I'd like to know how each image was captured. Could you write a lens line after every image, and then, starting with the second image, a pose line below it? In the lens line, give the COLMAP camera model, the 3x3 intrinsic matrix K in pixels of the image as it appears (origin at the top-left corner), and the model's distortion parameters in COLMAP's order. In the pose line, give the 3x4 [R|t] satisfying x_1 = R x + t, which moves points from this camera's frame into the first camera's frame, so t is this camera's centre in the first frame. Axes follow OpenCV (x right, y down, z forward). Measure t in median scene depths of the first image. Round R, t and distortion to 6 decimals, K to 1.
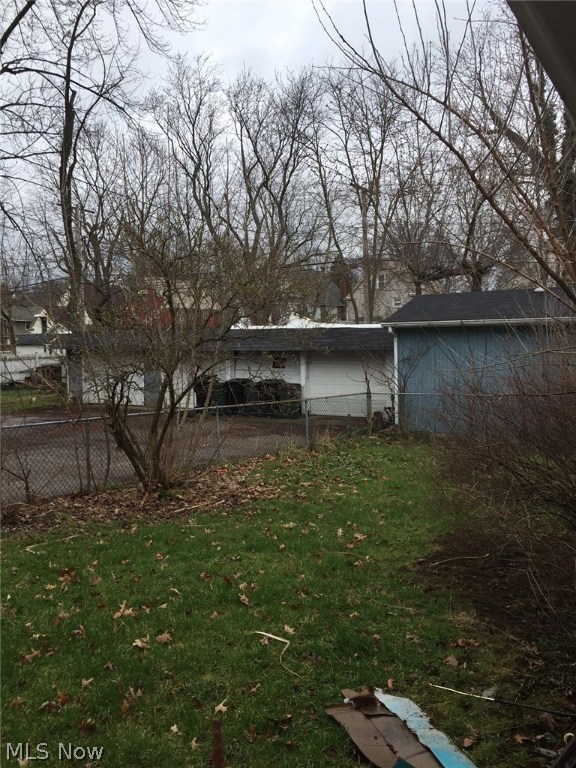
lens RADIAL K [[657.1, 0, 287.8], [0, 657.1, 387.3], [0, 0, 1]] dist [0.081445, -0.113307]
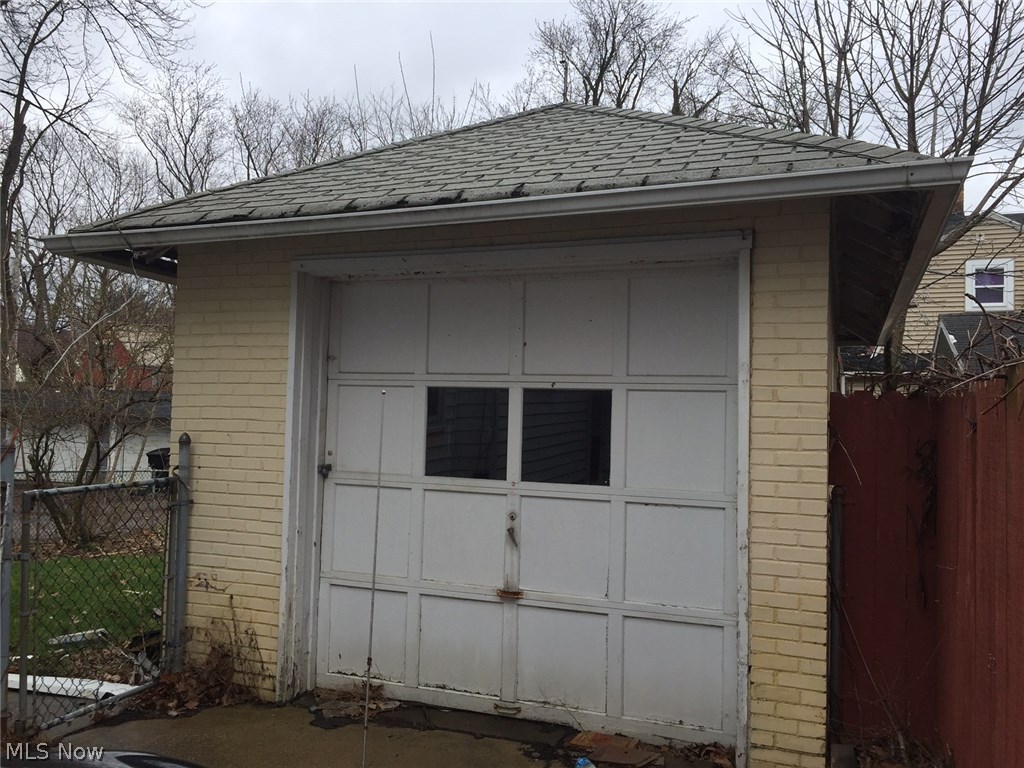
lens RADIAL K [[876.2, 0, 516.3], [0, 876.2, 384.0], [0, 0, 1]] dist [0.081445, -0.113307]
pose [[0.975466, 0.048711, 0.214694, 0.083484], [-0.024594, 0.993221, -0.113607, 0.025166], [-0.218772, 0.105540, 0.970052, -0.271218]]
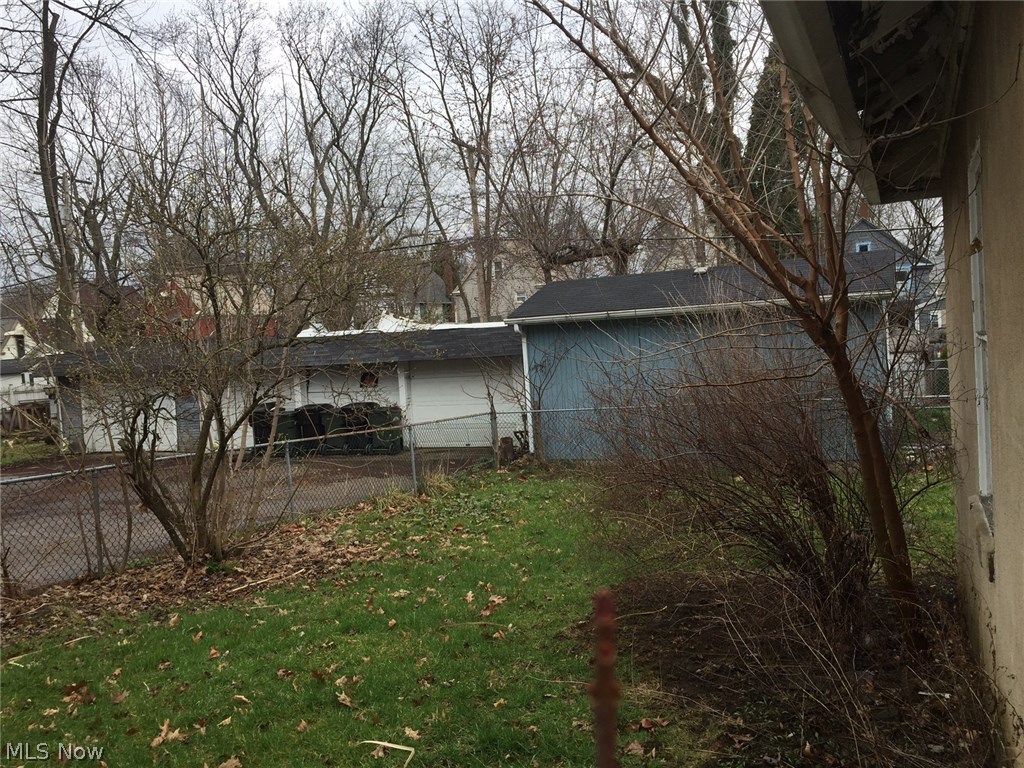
lens RADIAL K [[876.2, 0, 516.3], [0, 876.2, 384.0], [0, 0, 1]] dist [0.081445, -0.113307]
pose [[0.986657, -0.049830, 0.154999, -0.003683], [0.054976, 0.998064, -0.029092, 0.005578], [-0.153249, 0.037225, 0.987486, 0.006299]]
